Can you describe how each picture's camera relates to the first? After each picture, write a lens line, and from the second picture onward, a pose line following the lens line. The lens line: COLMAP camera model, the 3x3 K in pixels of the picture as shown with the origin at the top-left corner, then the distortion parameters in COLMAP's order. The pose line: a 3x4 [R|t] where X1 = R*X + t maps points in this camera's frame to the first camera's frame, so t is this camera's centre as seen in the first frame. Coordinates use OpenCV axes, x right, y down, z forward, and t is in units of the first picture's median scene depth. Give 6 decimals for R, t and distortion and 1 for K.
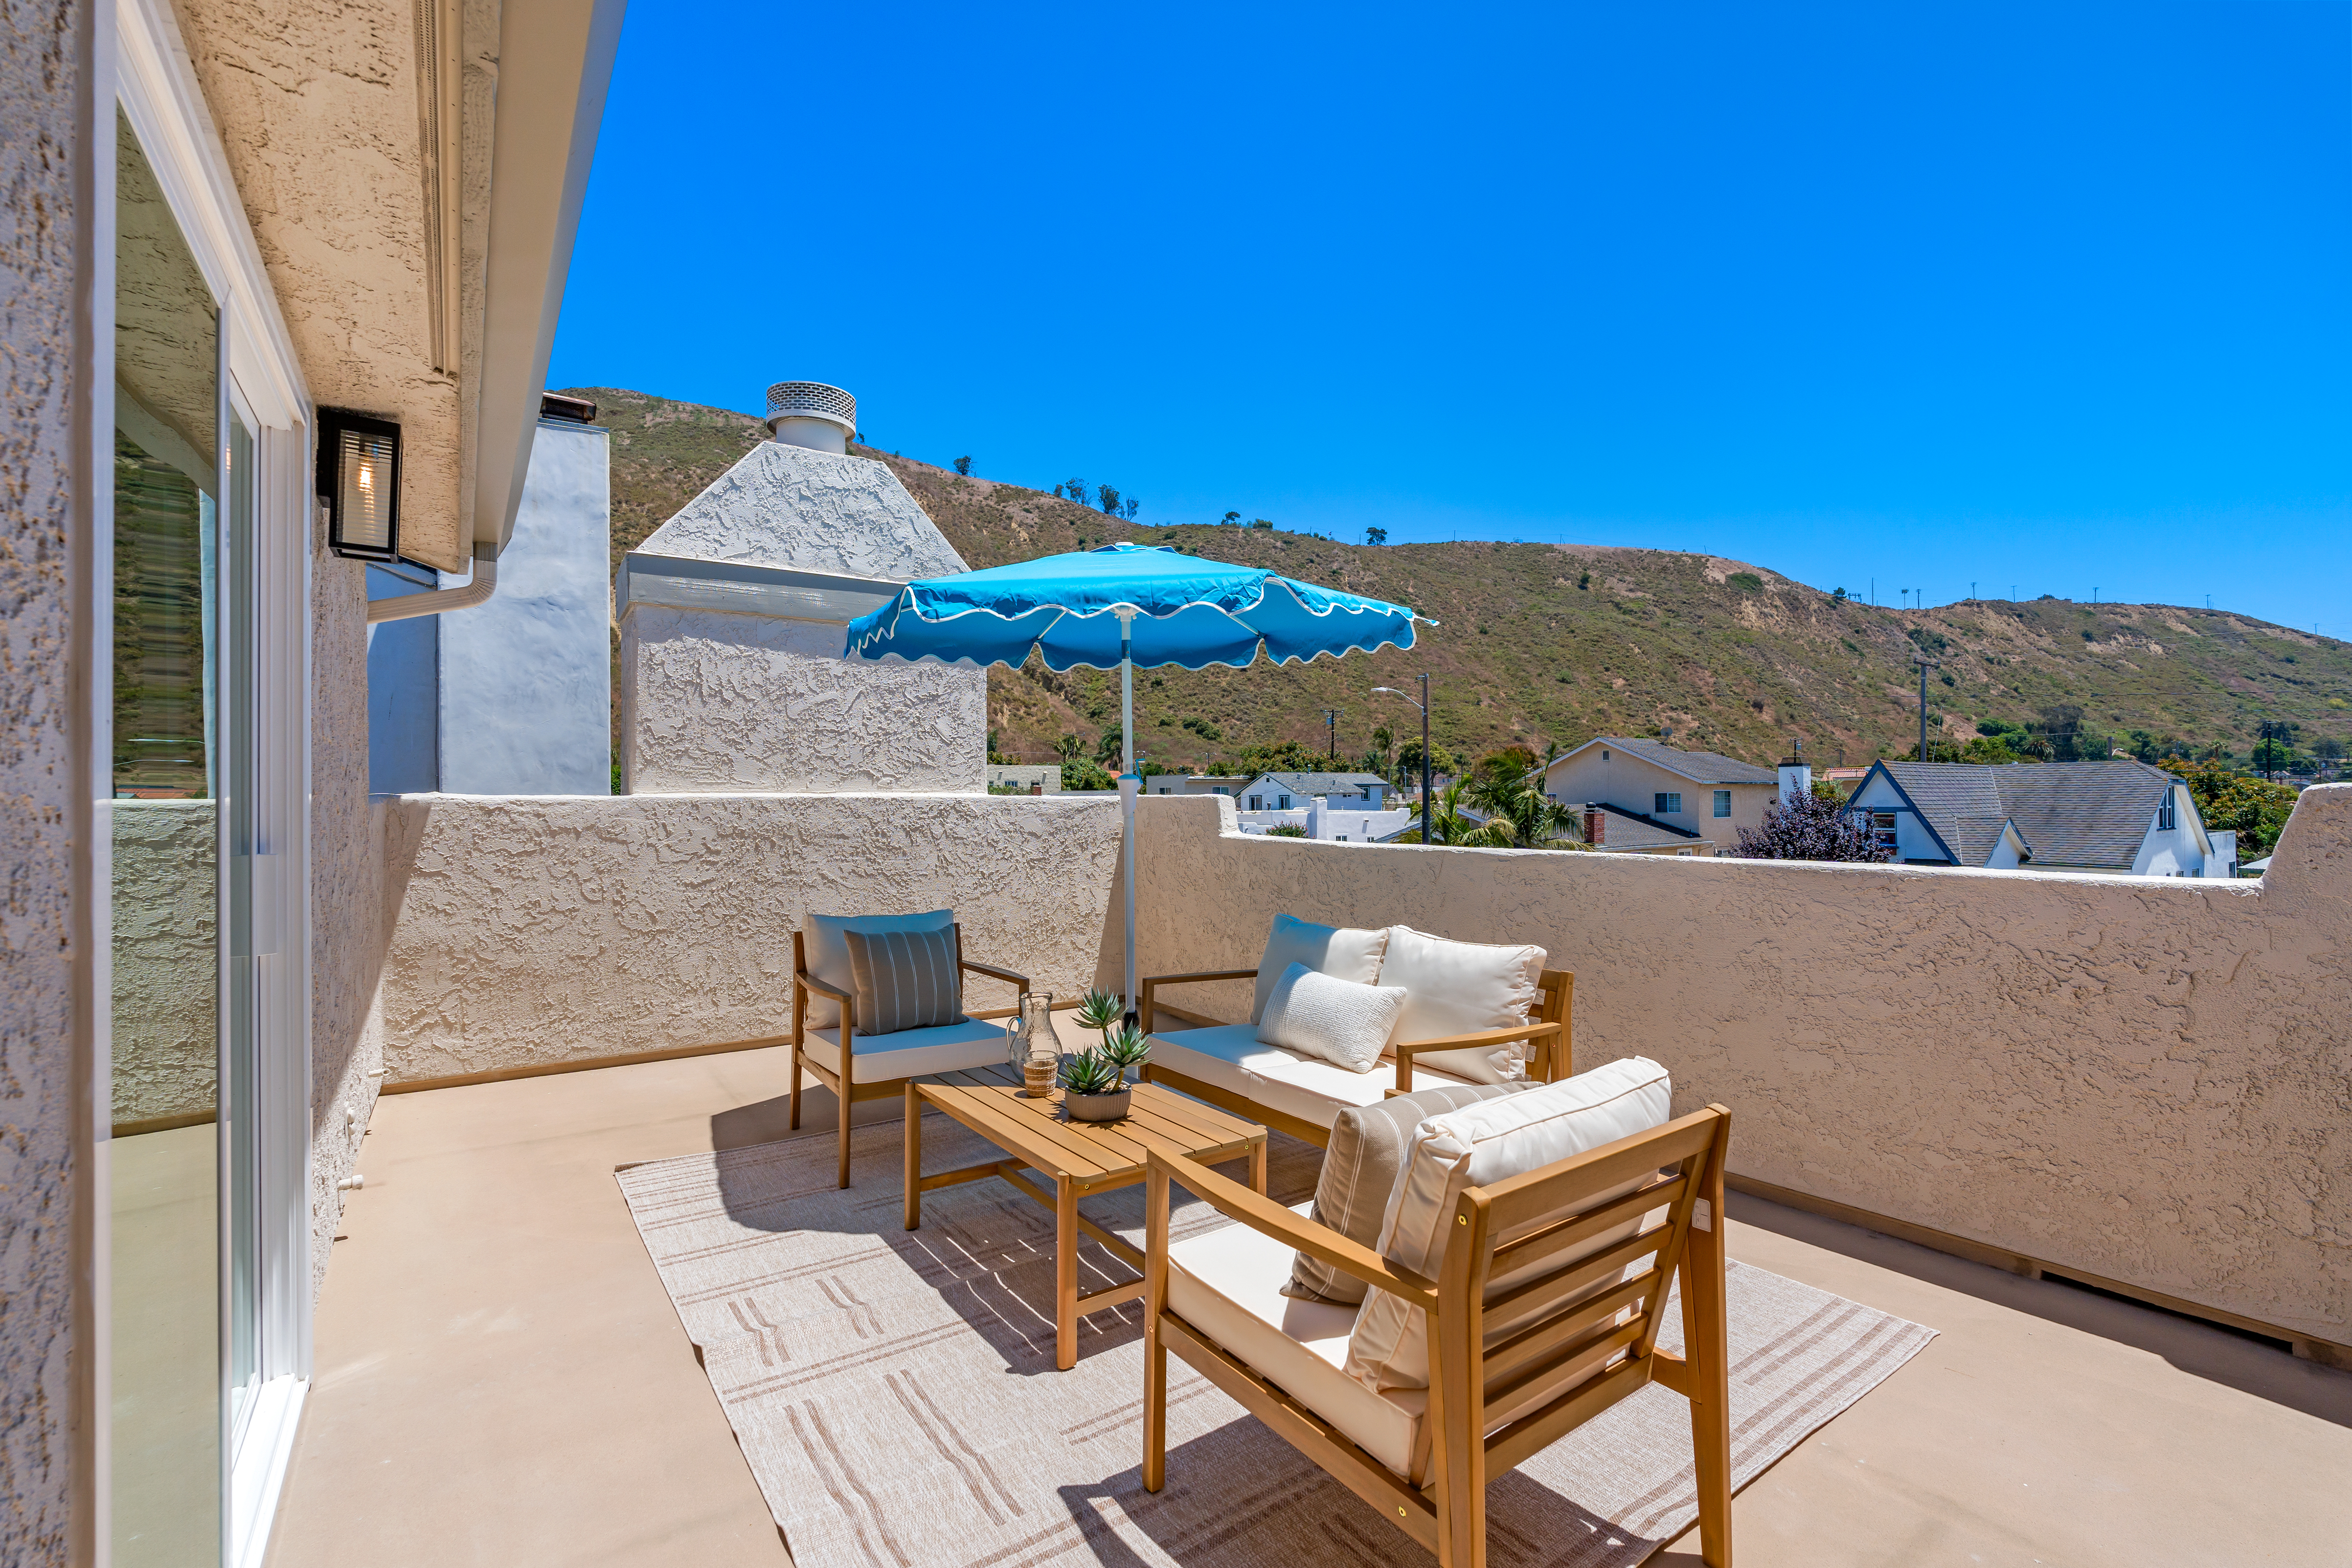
lens RADIAL K [[1038.0, 0, 1158.5], [0, 1038.0, 783.1], [0, 0, 1]] dist [-0.005387, 0.001091]
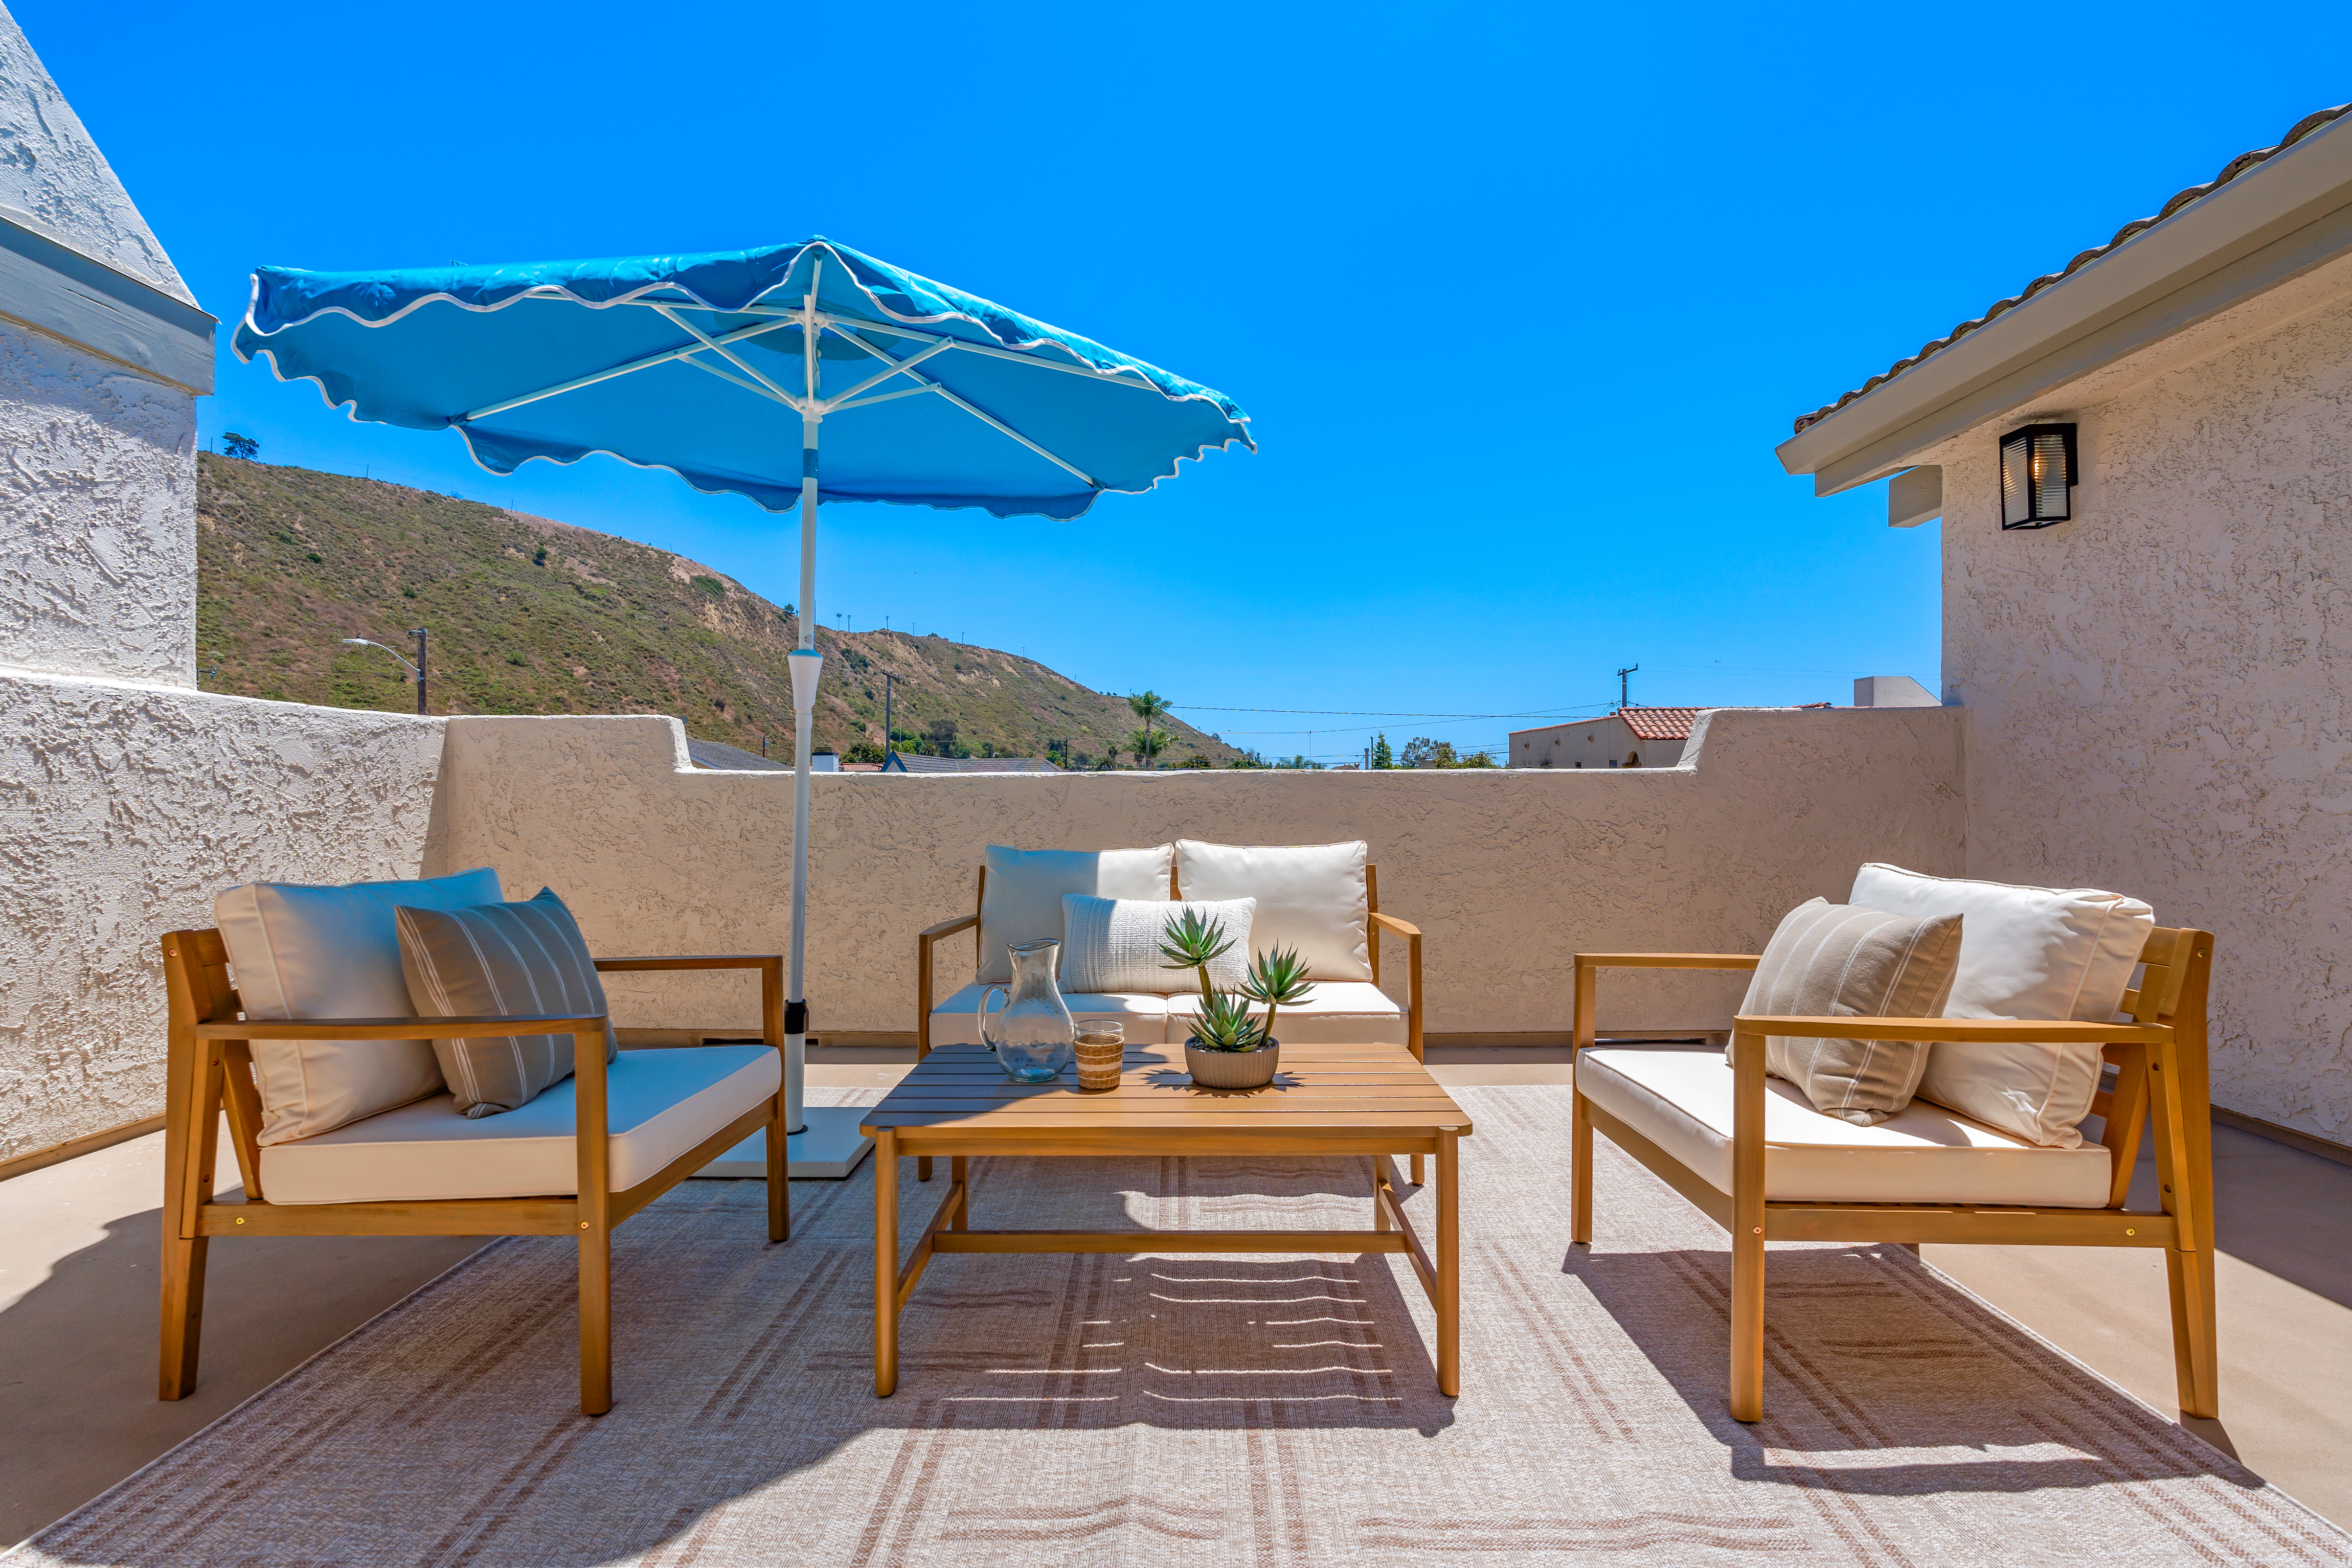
lens RADIAL K [[1038.0, 0, 1171.4], [0, 1038.0, 795.2], [0, 0, 1]] dist [-0.005387, 0.001091]
pose [[0.580592, -0.001891, 0.814192, -0.295393], [-0.010113, 0.999903, 0.009534, 0.051432], [-0.814132, -0.013769, 0.580517, 0.275275]]
